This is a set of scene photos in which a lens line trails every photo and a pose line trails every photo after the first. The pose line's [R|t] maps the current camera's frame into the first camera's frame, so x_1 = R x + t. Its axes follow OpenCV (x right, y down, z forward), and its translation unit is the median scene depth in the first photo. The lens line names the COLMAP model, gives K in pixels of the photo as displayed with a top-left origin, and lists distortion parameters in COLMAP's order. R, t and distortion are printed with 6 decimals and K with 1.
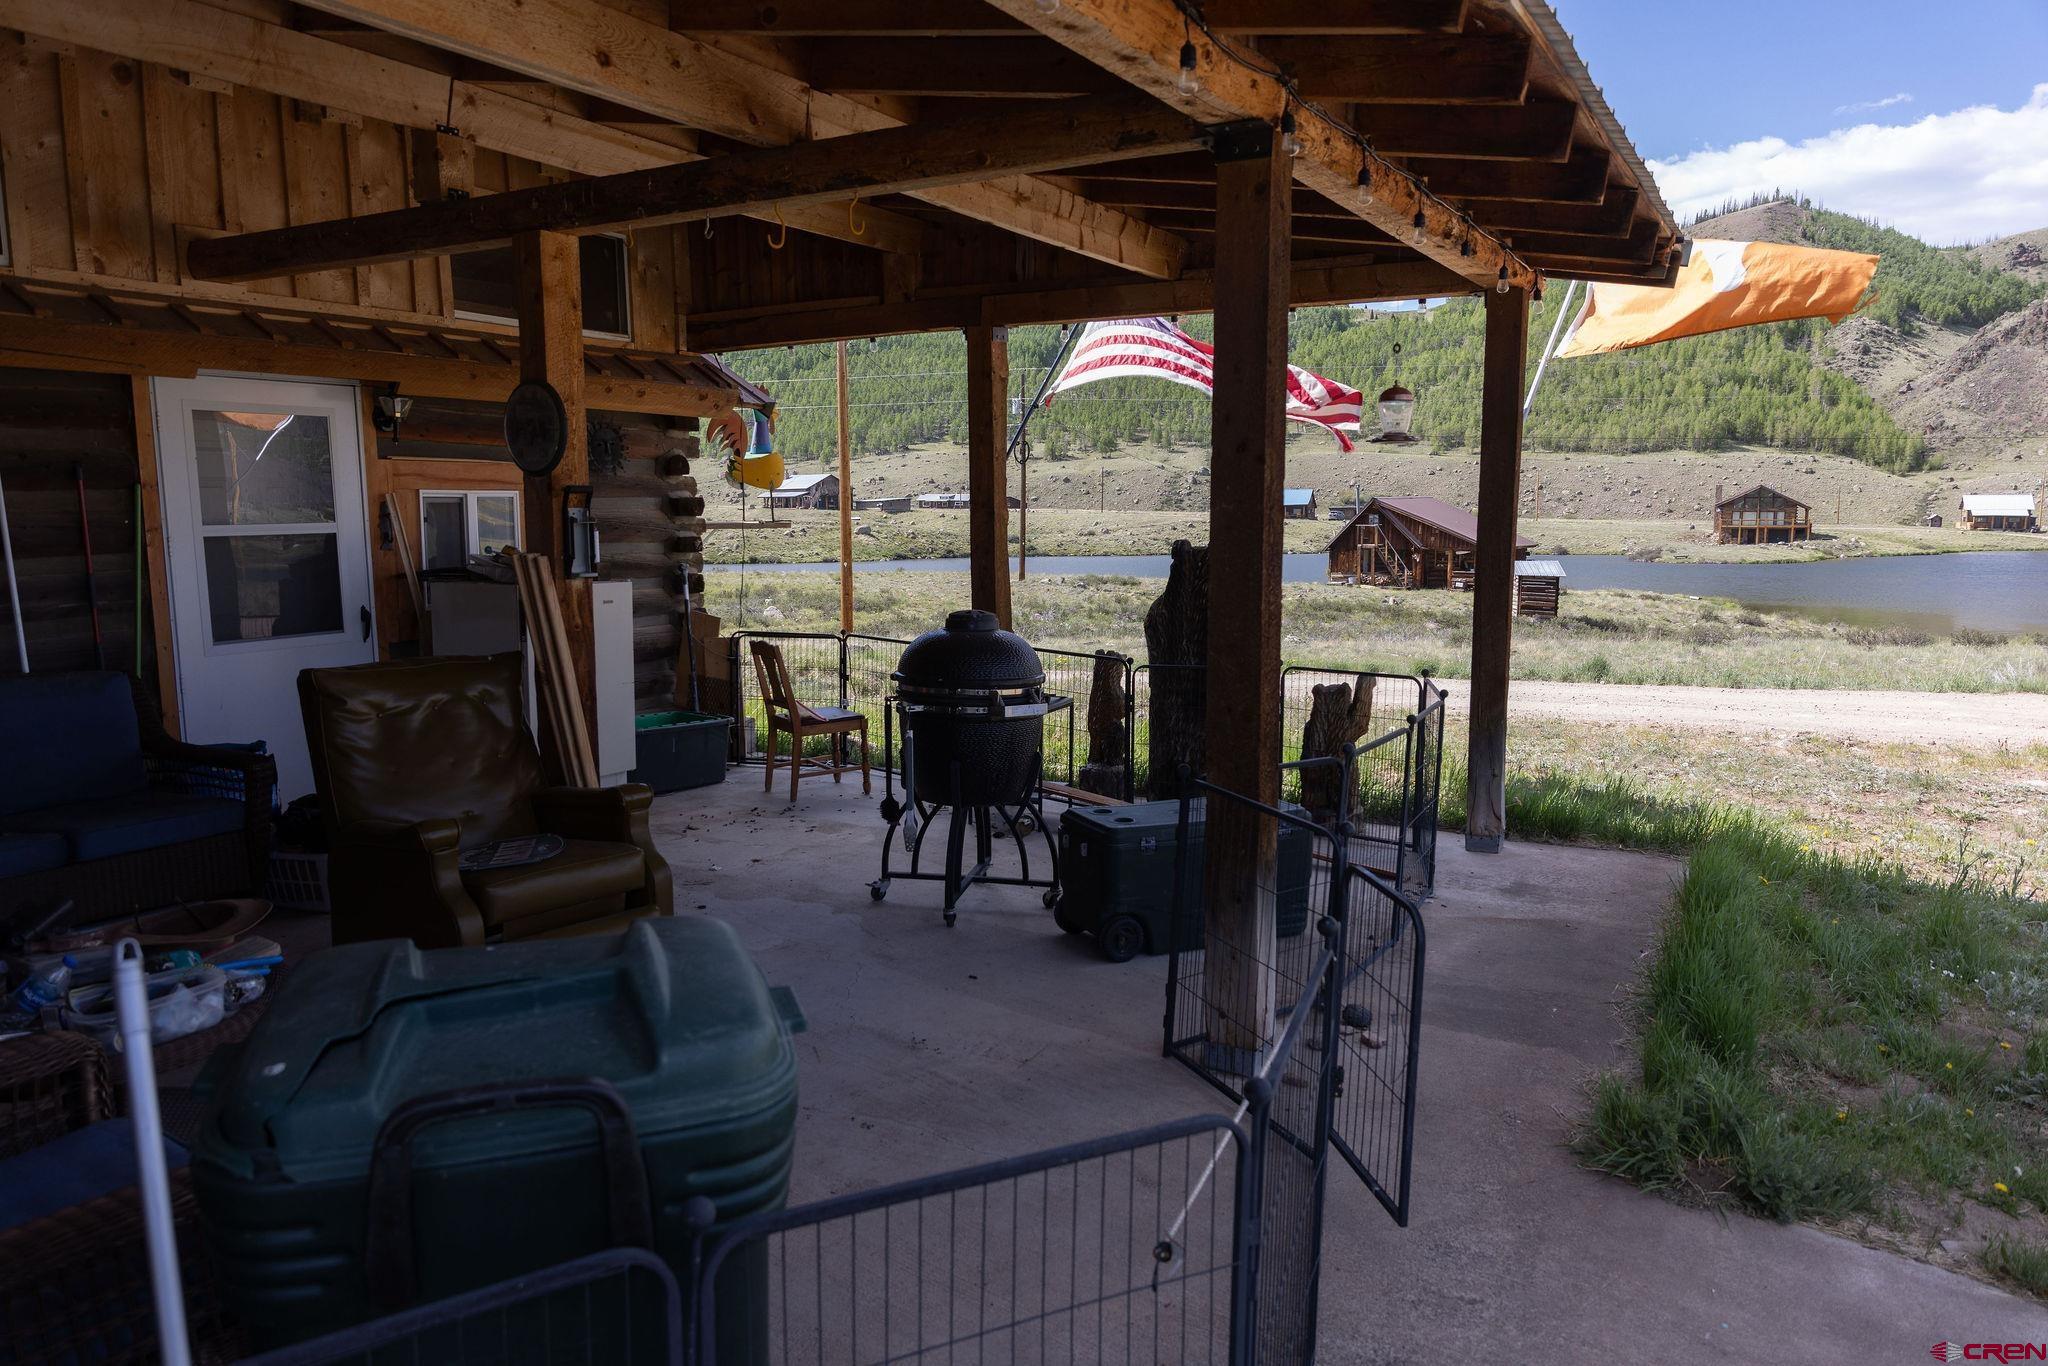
lens RADIAL K [[1373.2, 0, 1024.1], [0, 1373.2, 692.7], [0, 0, 1]] dist [-0.001837, -0.003745]
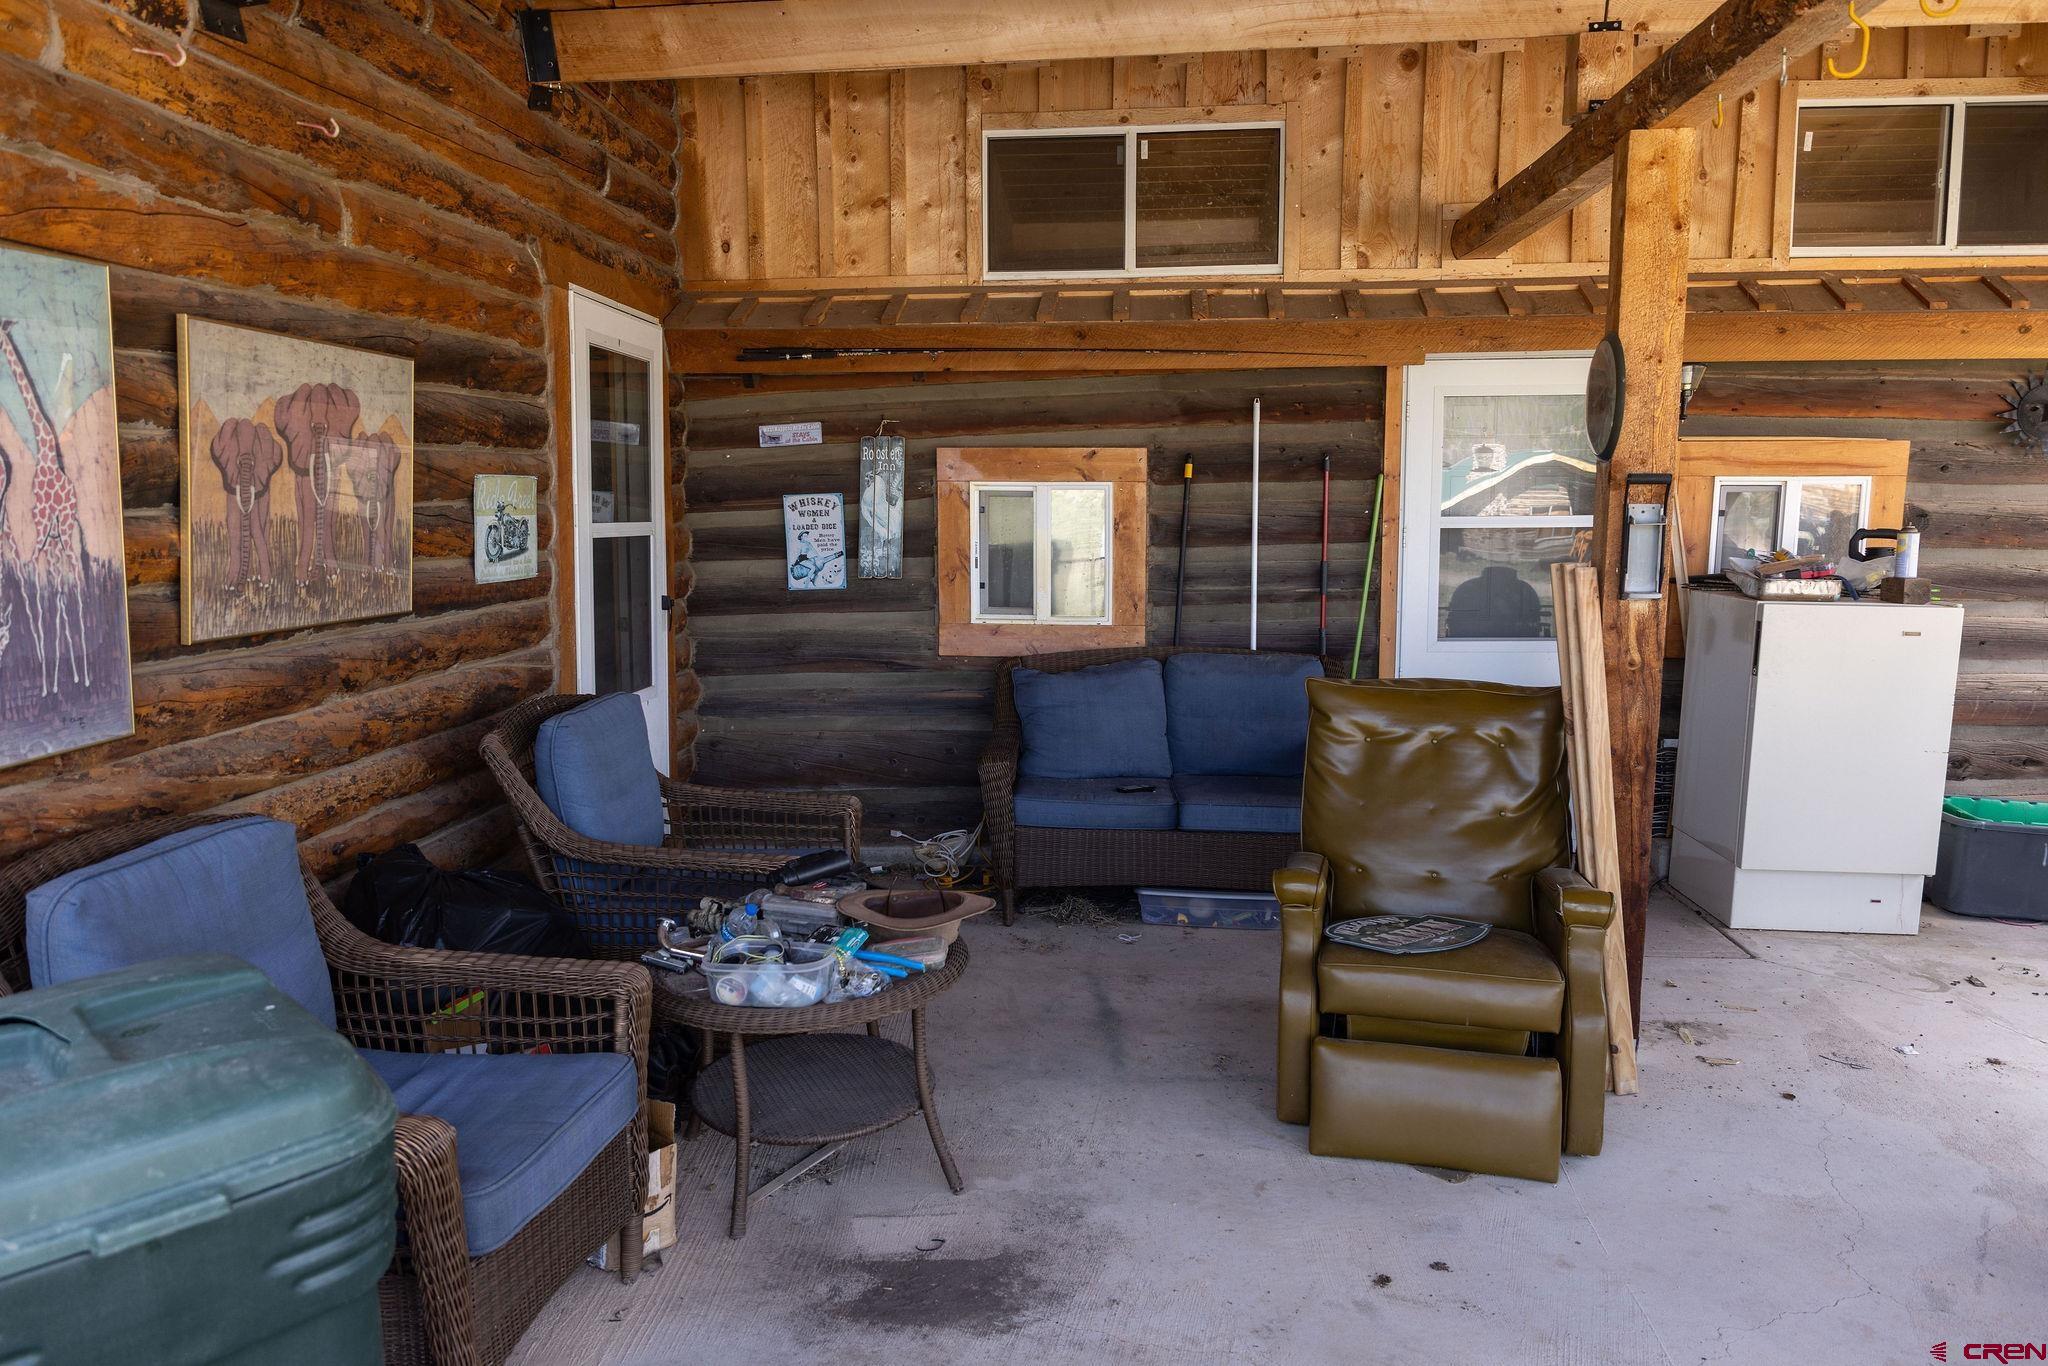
lens RADIAL K [[1430.9, 0, 1024.0], [0, 1430.9, 683.0], [0, 0, 1]] dist [0.001836, -0.003232]
pose [[0.418137, 0.121811, -0.900180, 0.210974], [-0.121249, 0.989585, 0.077588, -0.052235], [0.900256, 0.076704, 0.428552, 0.337653]]
